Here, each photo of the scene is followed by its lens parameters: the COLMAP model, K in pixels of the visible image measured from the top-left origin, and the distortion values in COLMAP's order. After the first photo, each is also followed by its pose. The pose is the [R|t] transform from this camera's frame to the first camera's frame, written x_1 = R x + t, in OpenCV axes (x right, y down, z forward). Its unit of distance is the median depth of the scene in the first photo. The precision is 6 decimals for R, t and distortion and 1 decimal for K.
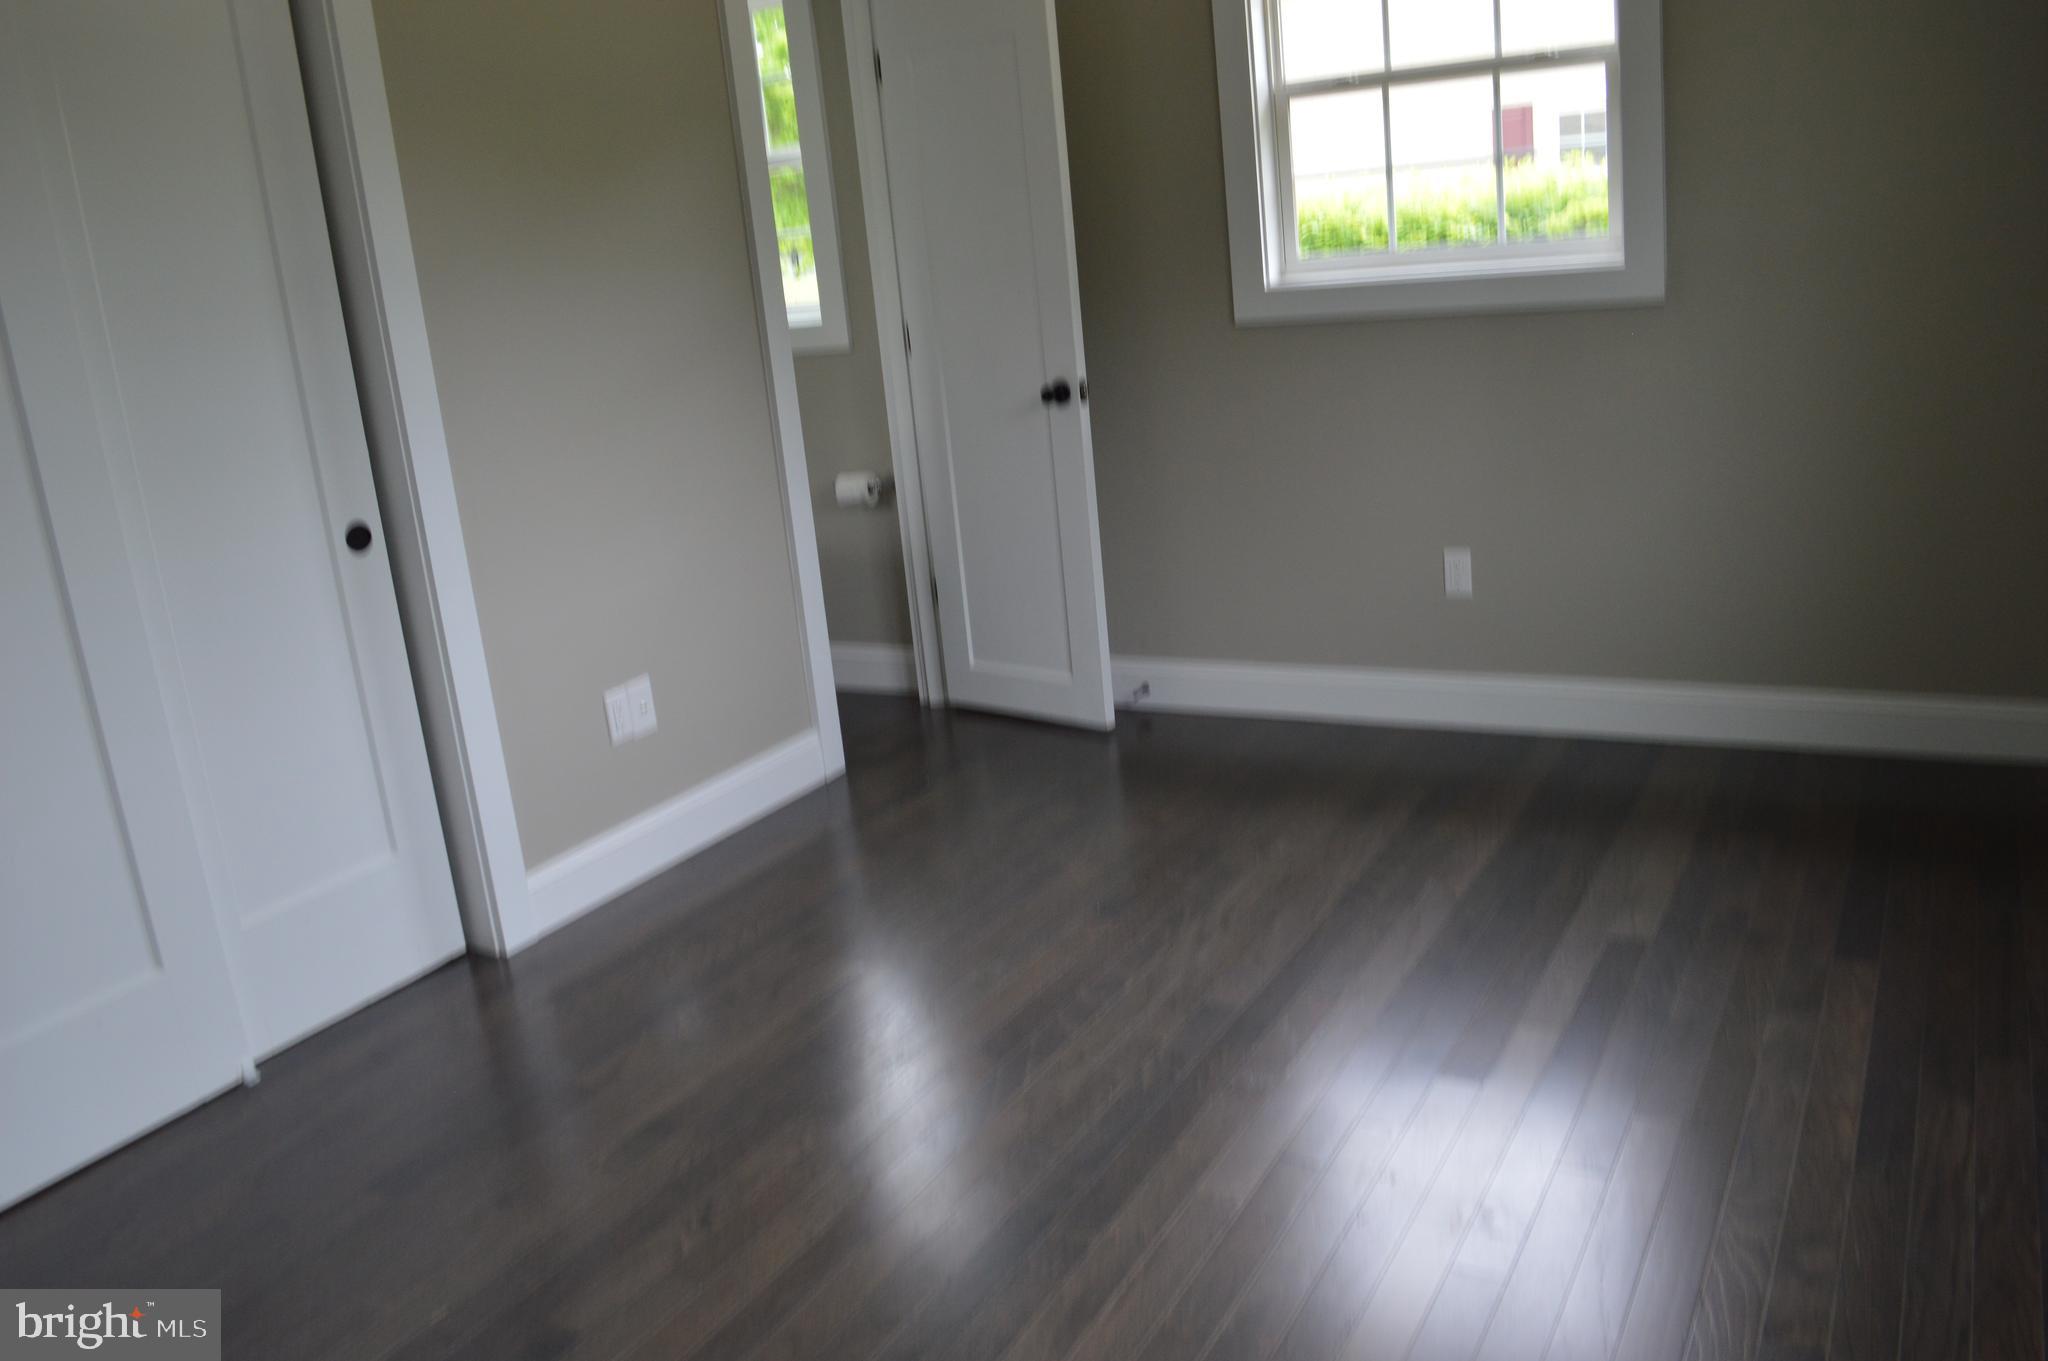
lens RADIAL K [[1660.7, 0, 1031.0], [0, 1660.7, 669.9], [0, 0, 1]] dist [-0.069467, -0.002367]
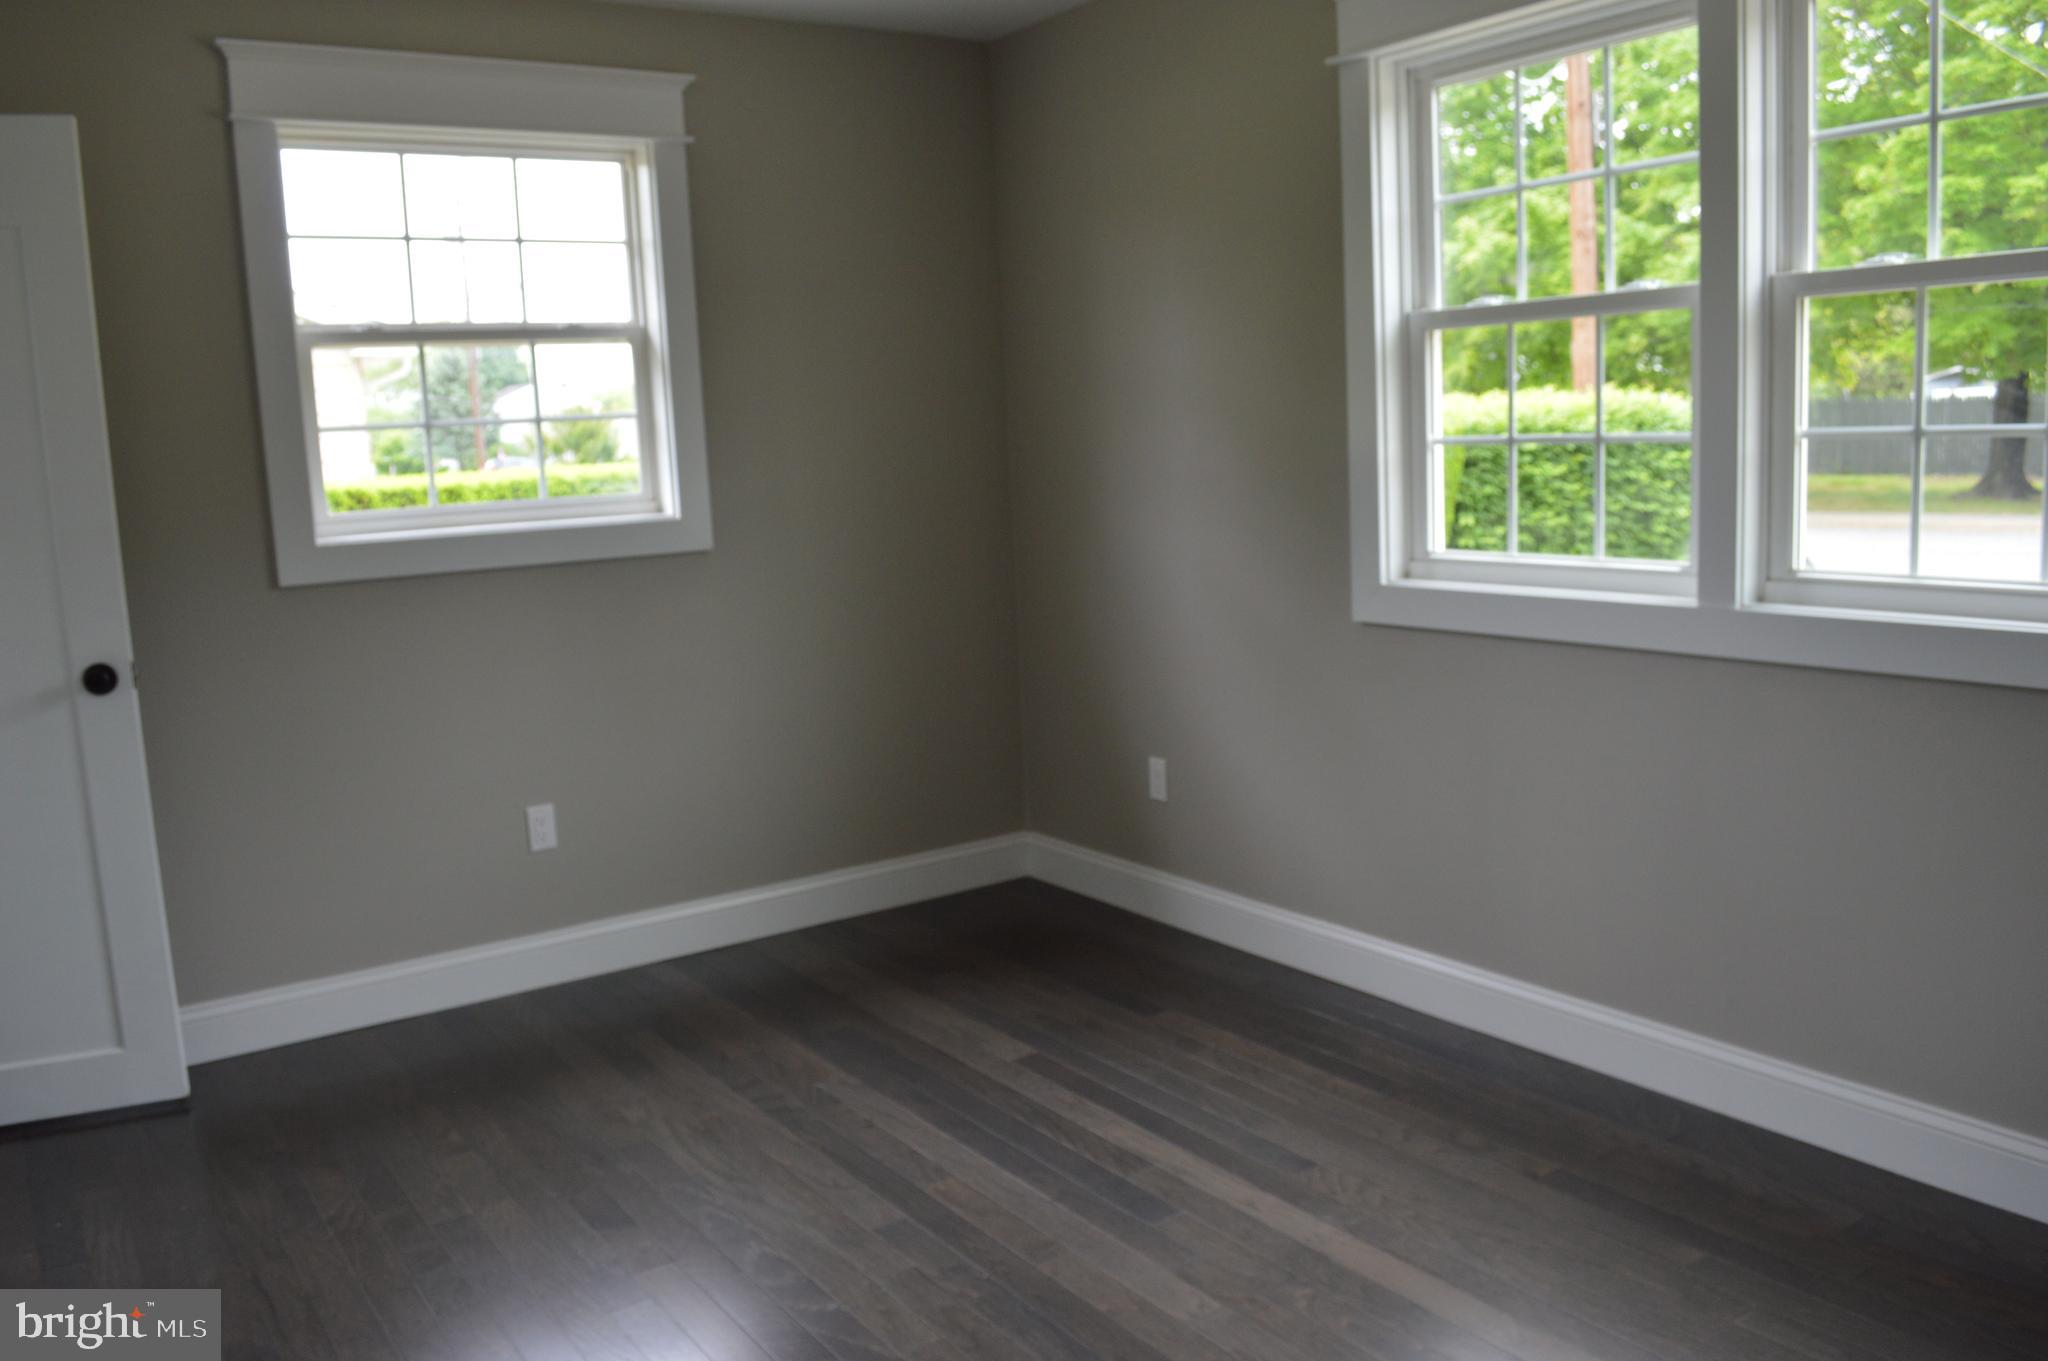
lens RADIAL K [[1660.7, 0, 1031.0], [0, 1660.7, 669.9], [0, 0, 1]] dist [-0.069467, -0.002367]
pose [[0.434364, -0.057575, 0.898895, -0.757057], [0.234384, 0.970801, -0.051078, -0.048774], [-0.869708, 0.232873, 0.435176, 0.459281]]
